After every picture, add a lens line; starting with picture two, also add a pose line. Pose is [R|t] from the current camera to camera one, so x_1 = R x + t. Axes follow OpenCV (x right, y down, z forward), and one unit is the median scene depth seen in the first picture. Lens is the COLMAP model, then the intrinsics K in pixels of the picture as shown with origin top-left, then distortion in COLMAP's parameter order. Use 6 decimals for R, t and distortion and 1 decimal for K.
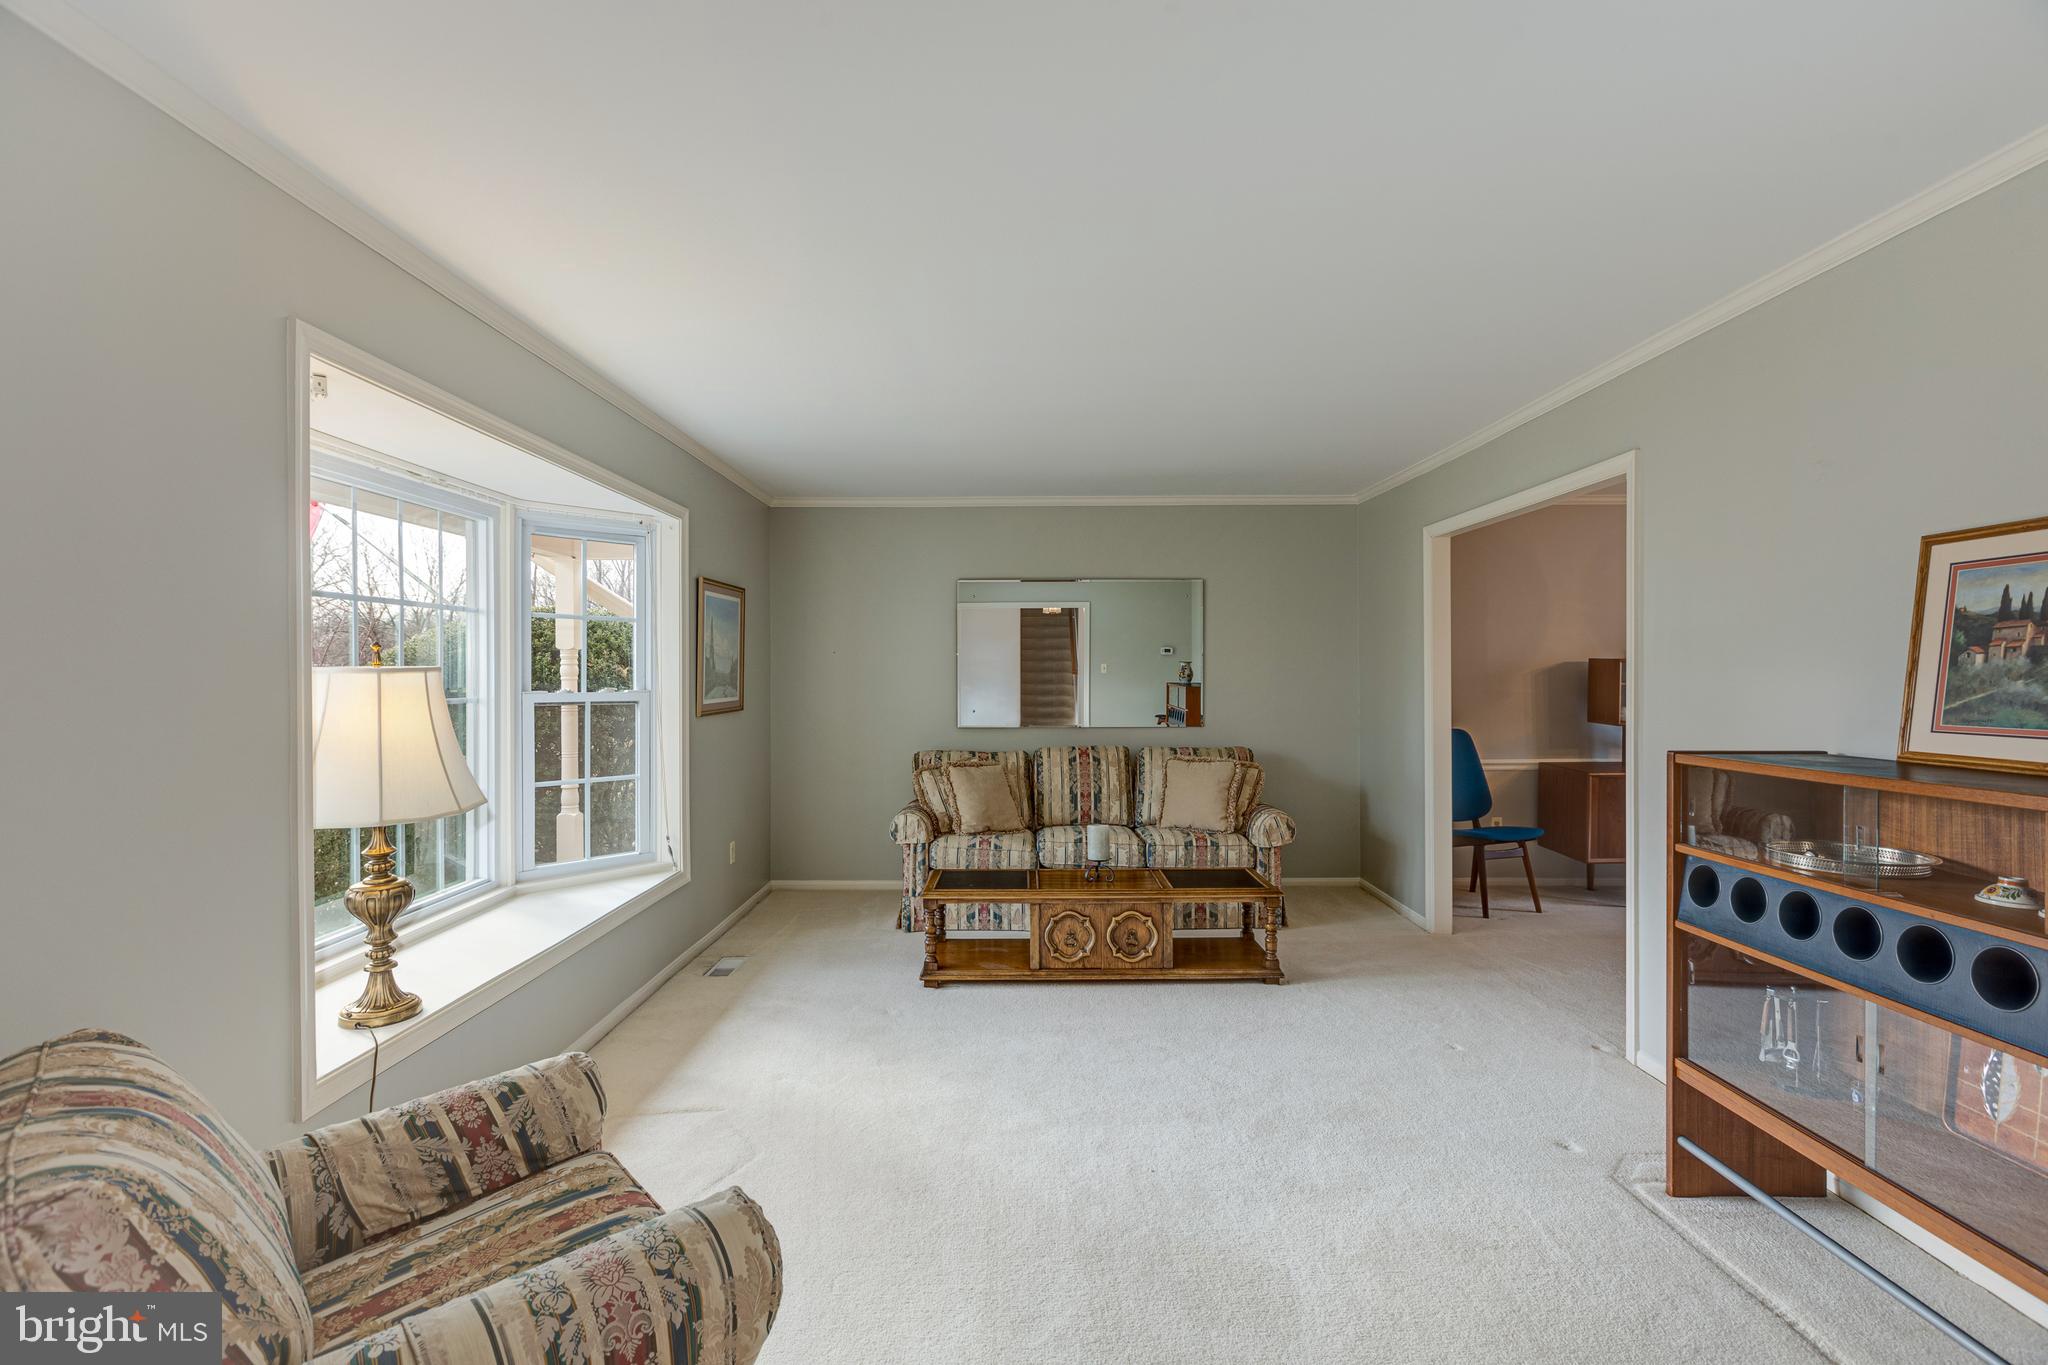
lens RADIAL K [[906.5, 0, 1024.0], [0, 906.5, 682.5], [0, 0, 1]] dist [0.004120, -0.000452]
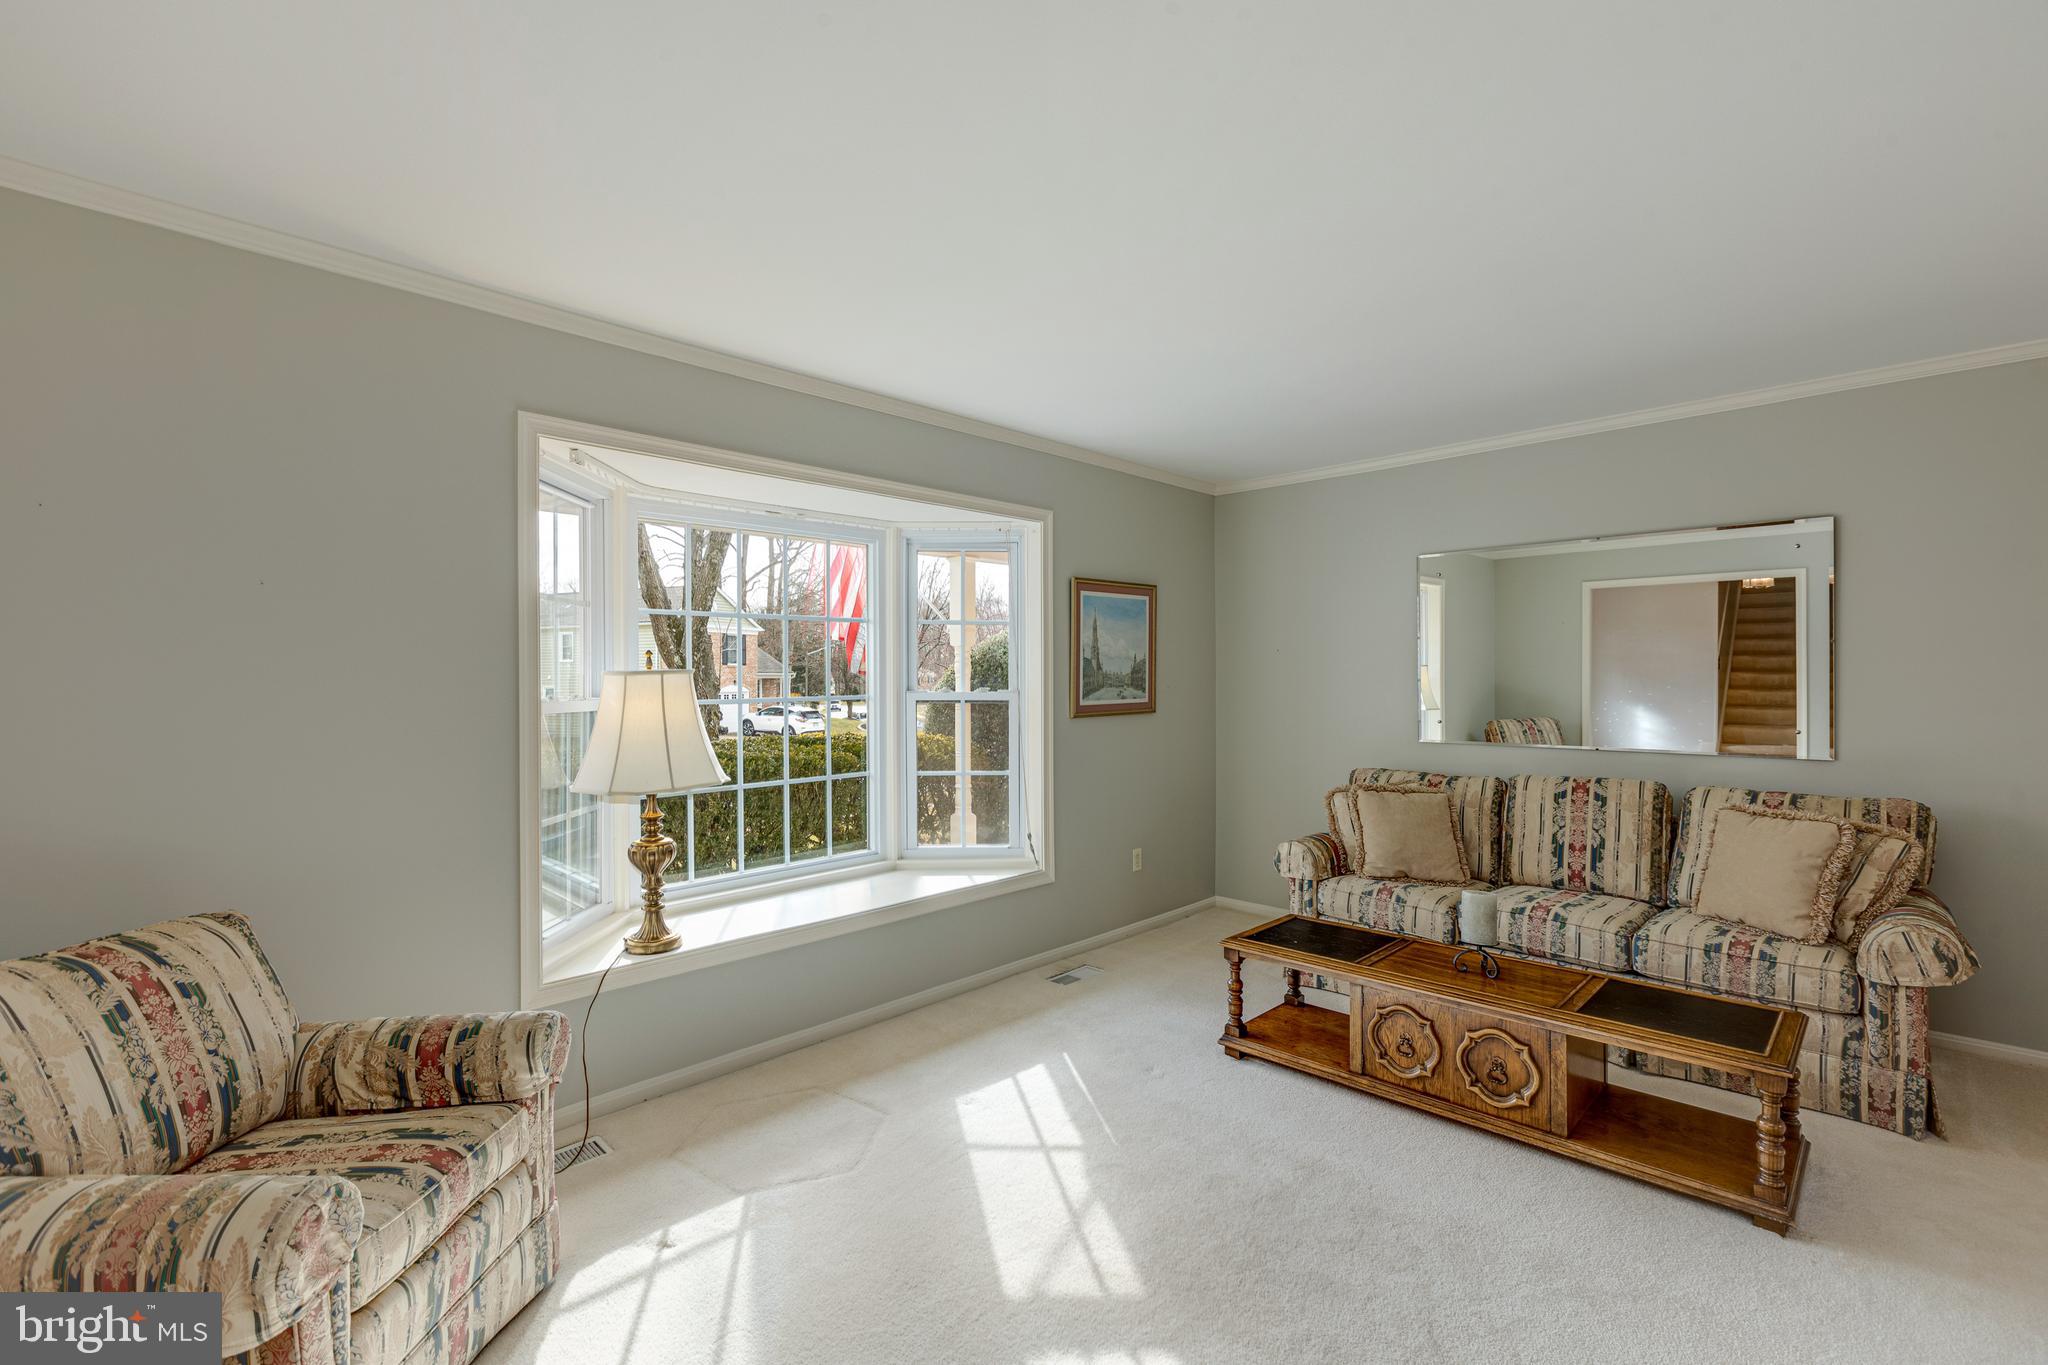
lens RADIAL K [[906.5, 0, 1024.0], [0, 906.5, 682.5], [0, 0, 1]] dist [0.004120, -0.000452]
pose [[0.718725, 0.003538, -0.695285, 0.305836], [-0.002994, 0.999994, 0.001994, -0.003000], [0.695288, 0.000648, 0.718731, 0.256245]]
